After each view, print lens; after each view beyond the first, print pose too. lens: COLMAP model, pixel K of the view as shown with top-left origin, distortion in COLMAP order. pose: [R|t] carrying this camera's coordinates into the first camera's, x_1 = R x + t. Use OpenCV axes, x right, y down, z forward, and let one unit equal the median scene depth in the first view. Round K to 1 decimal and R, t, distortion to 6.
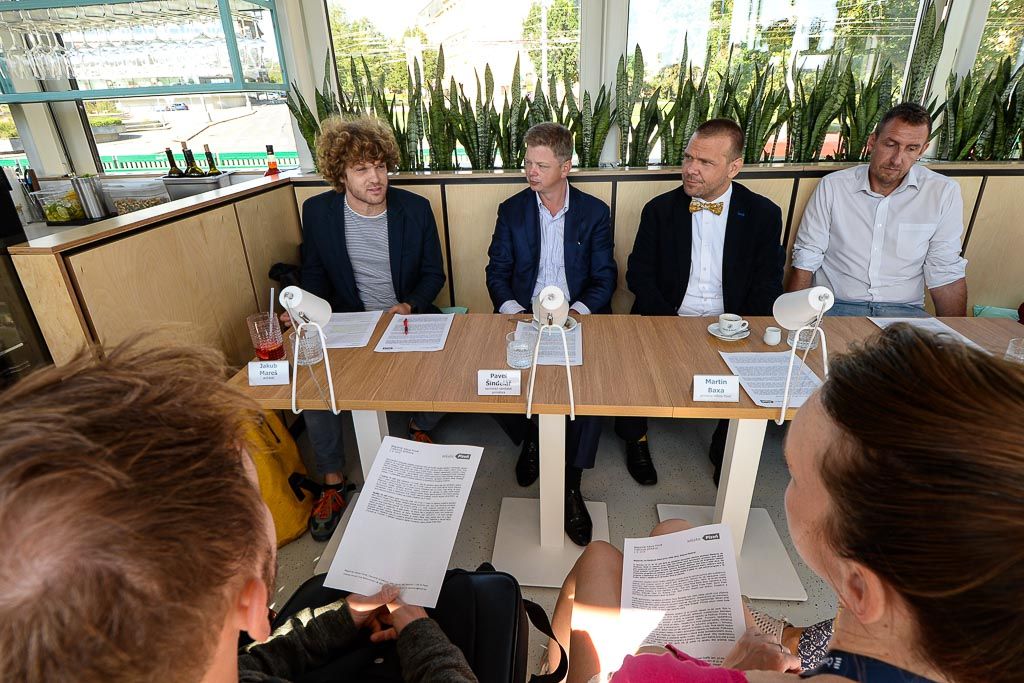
lens RADIAL K [[538.5, 0, 518.8], [0, 538.5, 341.5], [0, 0, 1]] dist [0.003330, -0.011280]
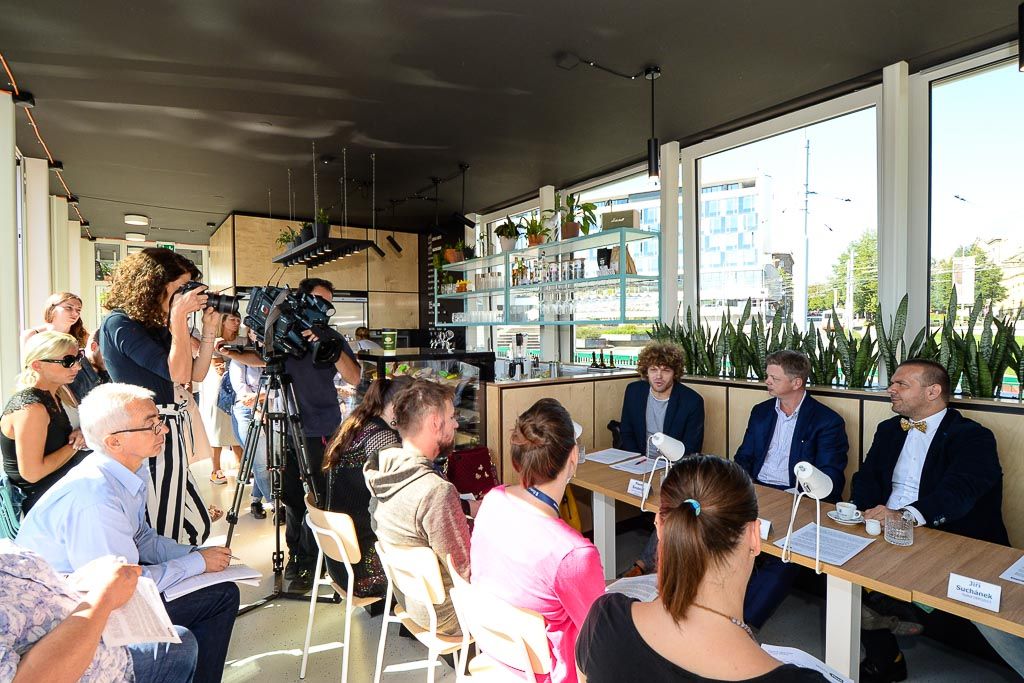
lens RADIAL K [[538.5, 0, 513.6], [0, 538.5, 346.1], [0, 0, 1]] dist [0.003330, -0.011280]
pose [[0.638741, 0.049698, -0.767815, 0.587927], [-0.323867, 0.922569, -0.209708, 0.086781], [0.697940, 0.382619, 0.605378, -0.284299]]
